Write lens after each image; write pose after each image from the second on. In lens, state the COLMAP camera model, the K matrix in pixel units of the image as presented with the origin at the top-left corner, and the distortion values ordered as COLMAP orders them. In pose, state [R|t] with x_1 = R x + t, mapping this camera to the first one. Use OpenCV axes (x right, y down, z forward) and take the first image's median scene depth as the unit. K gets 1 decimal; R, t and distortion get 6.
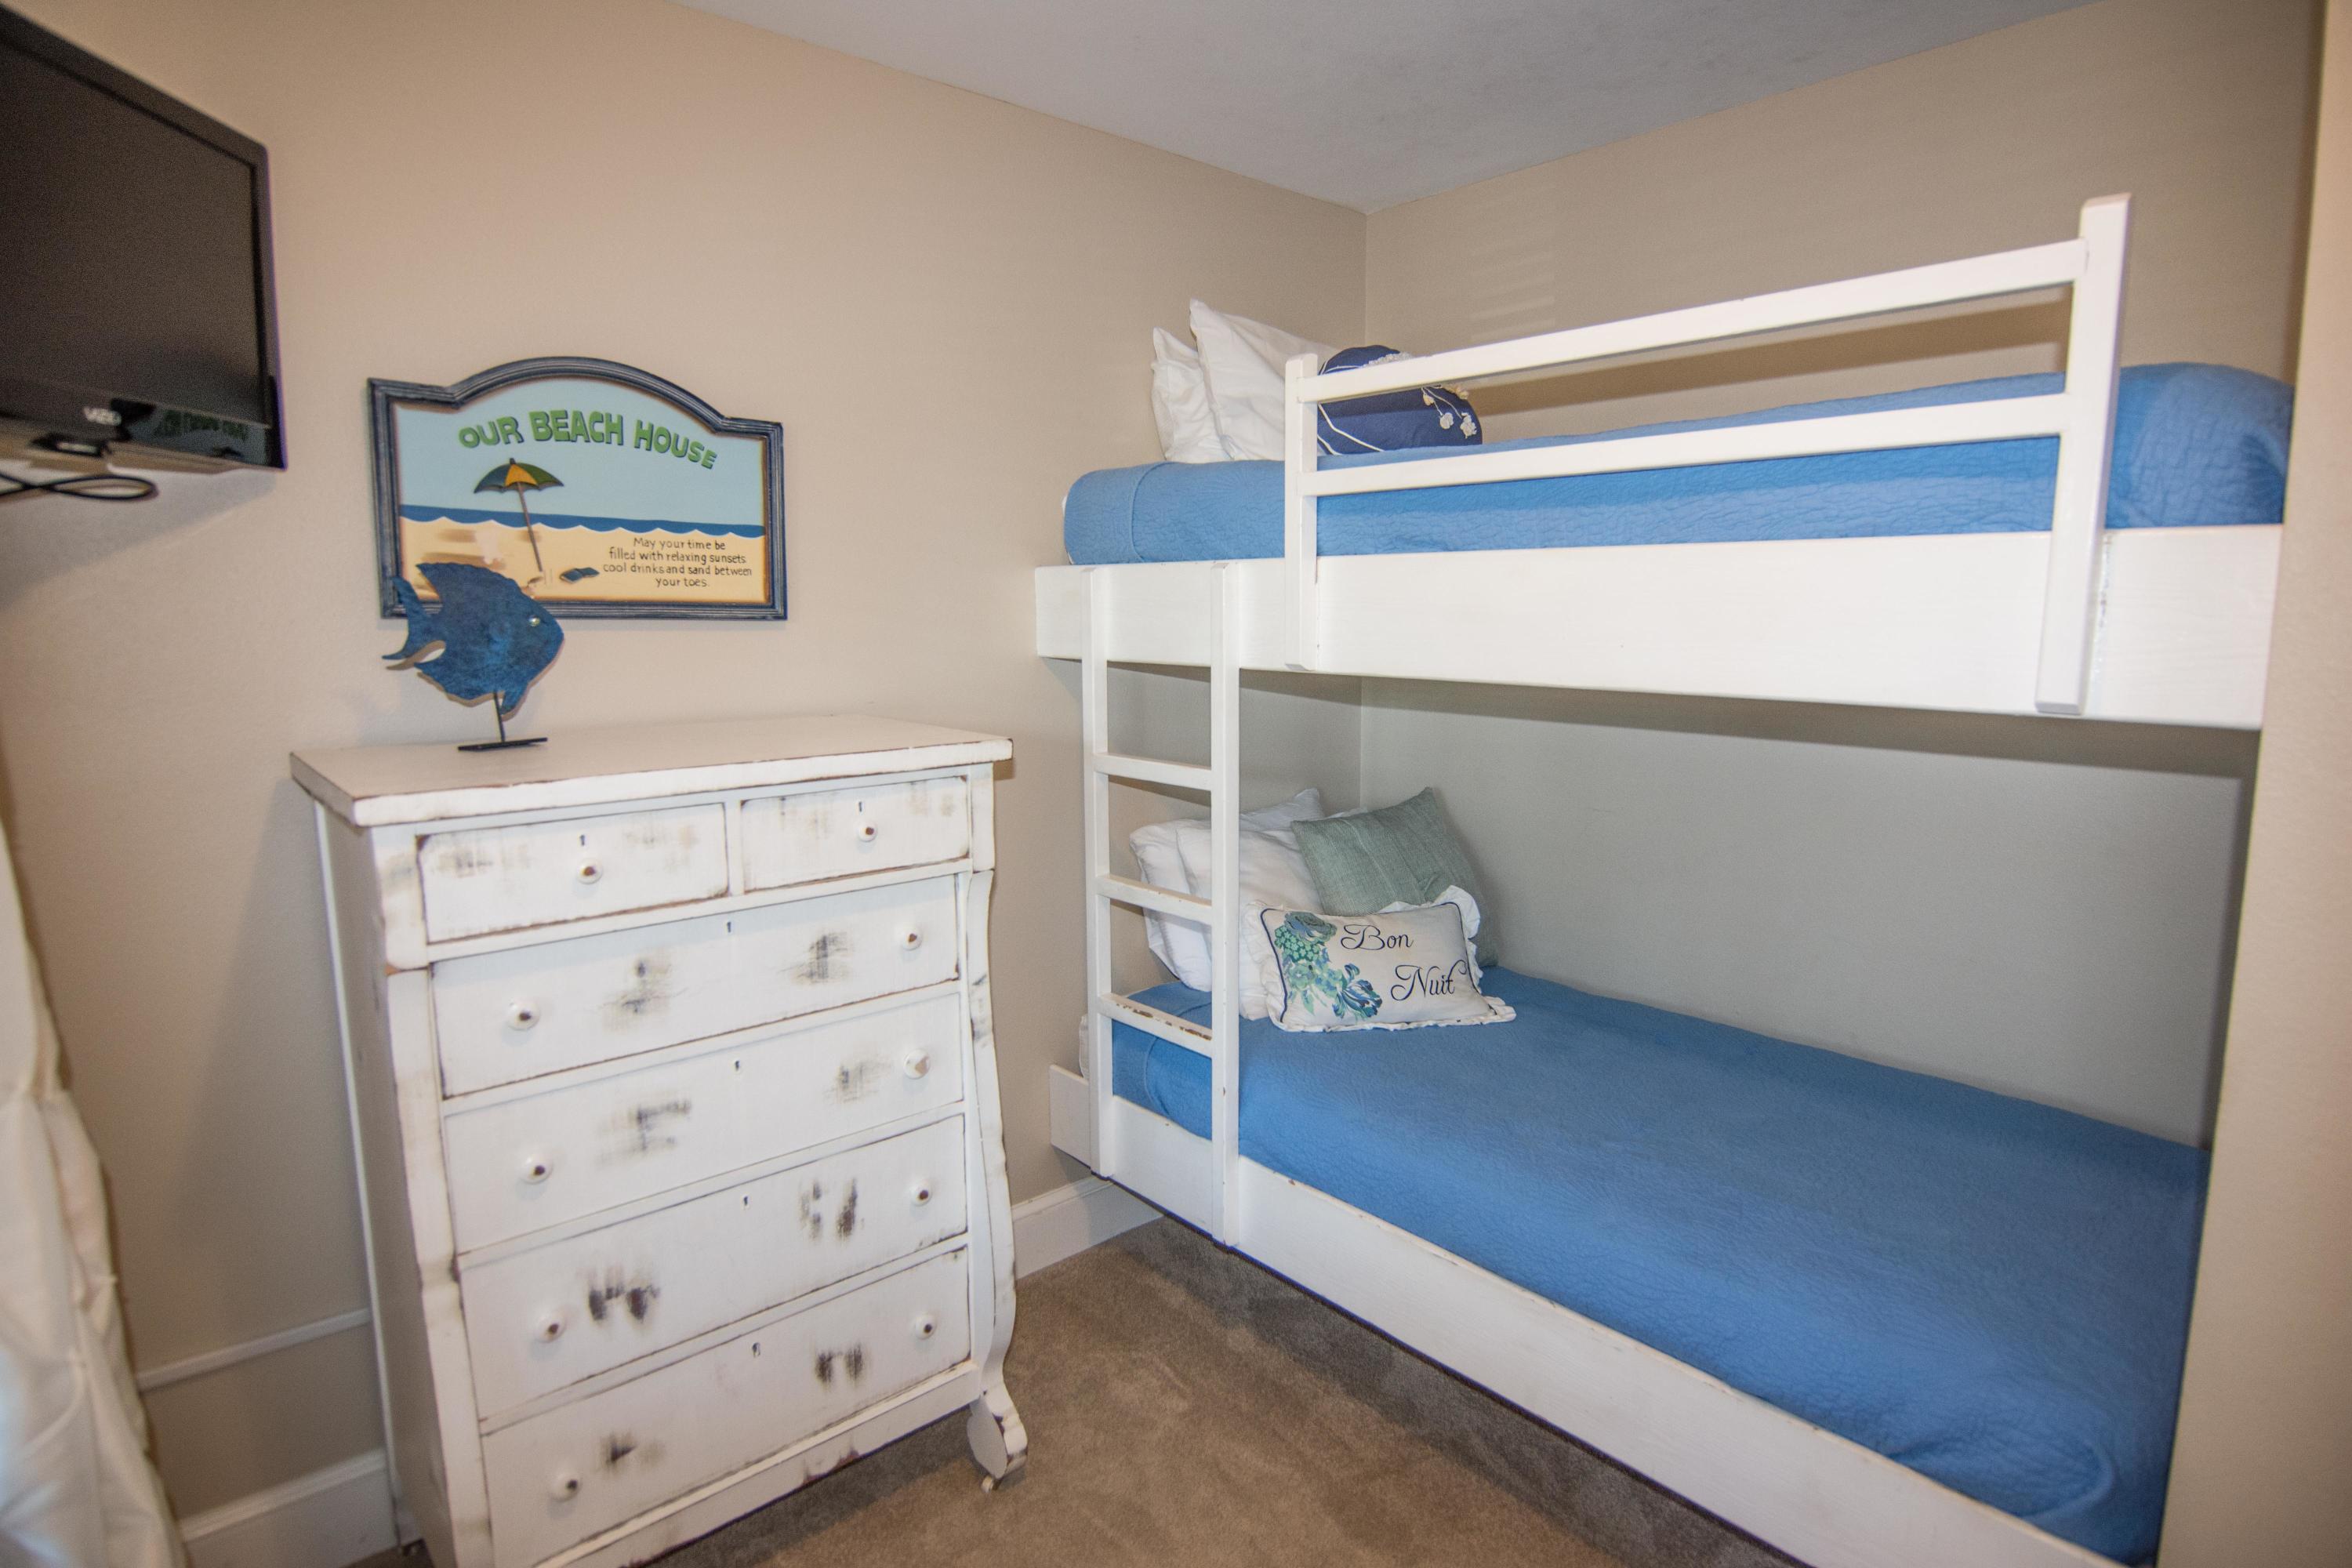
lens RADIAL K [[1243.1, 0, 1208.0], [0, 1243.1, 785.5], [0, 0, 1]] dist [0.003782, -0.020532]
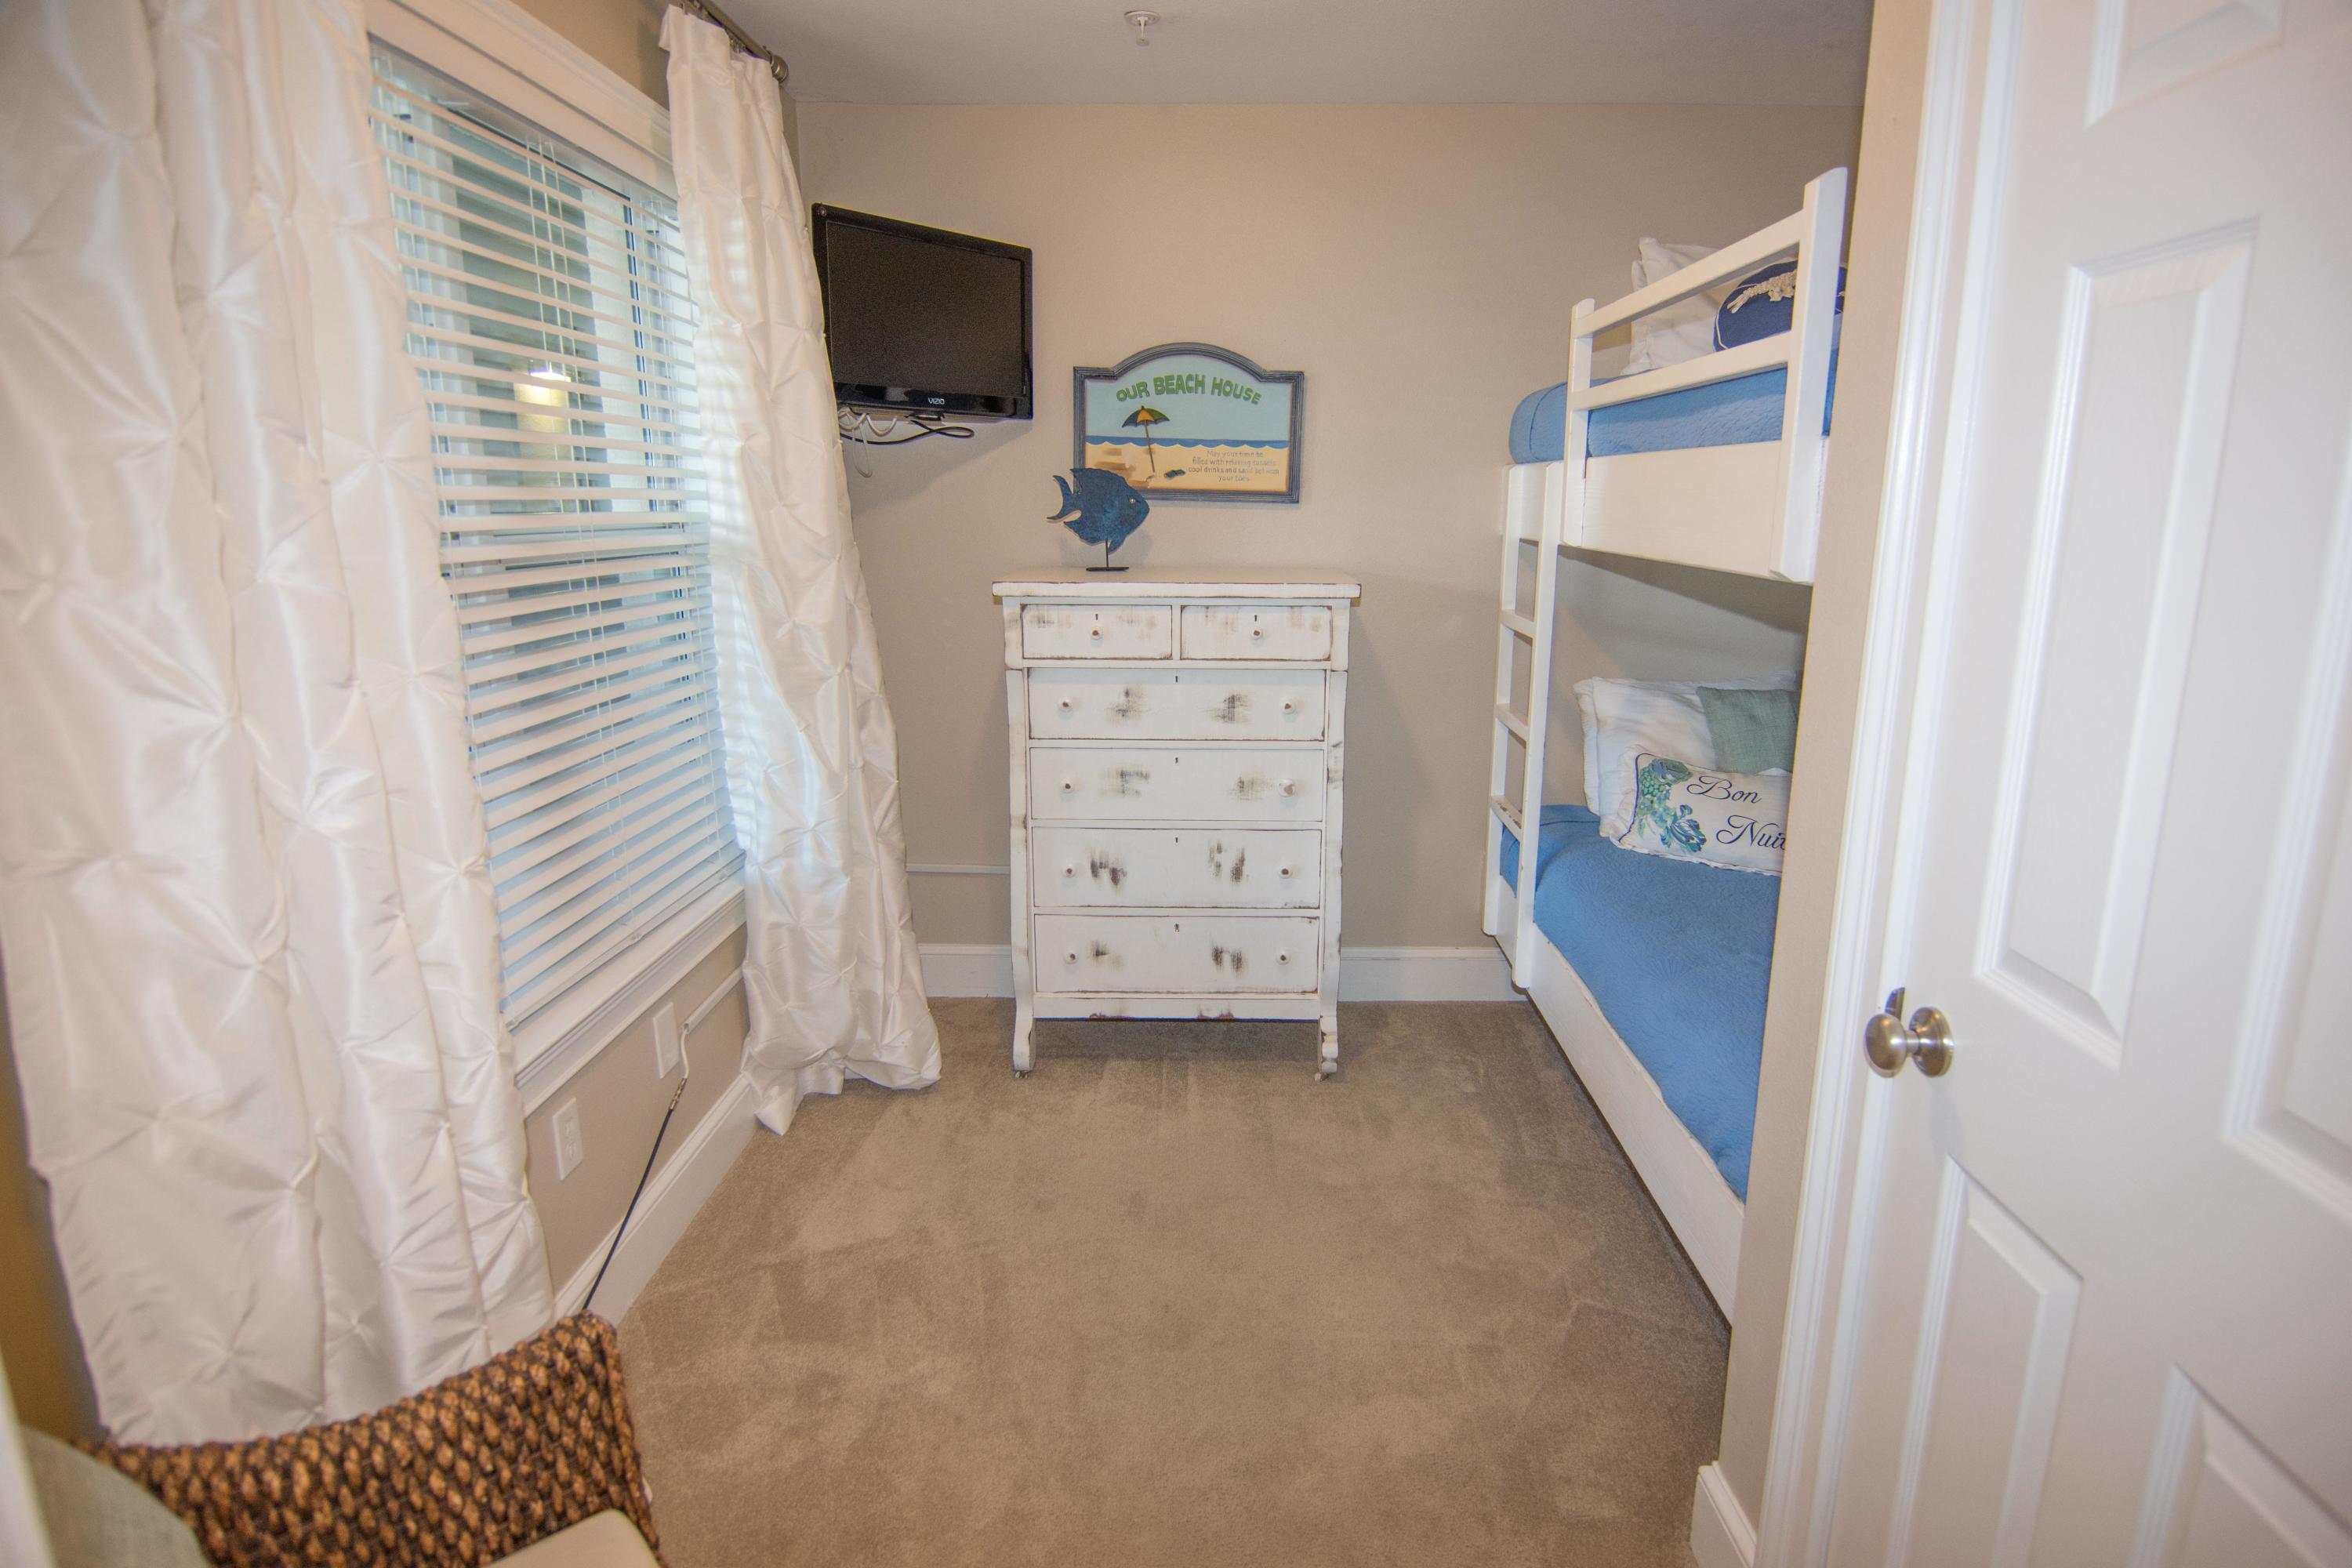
lens RADIAL K [[1243.1, 0, 1208.0], [0, 1243.1, 785.5], [0, 0, 1]] dist [0.003782, -0.020532]
pose [[0.735282, 0.161465, -0.658247, 0.744386], [-0.106783, 0.986676, 0.122748, 0.038285], [0.669297, -0.019965, 0.742727, -0.246368]]
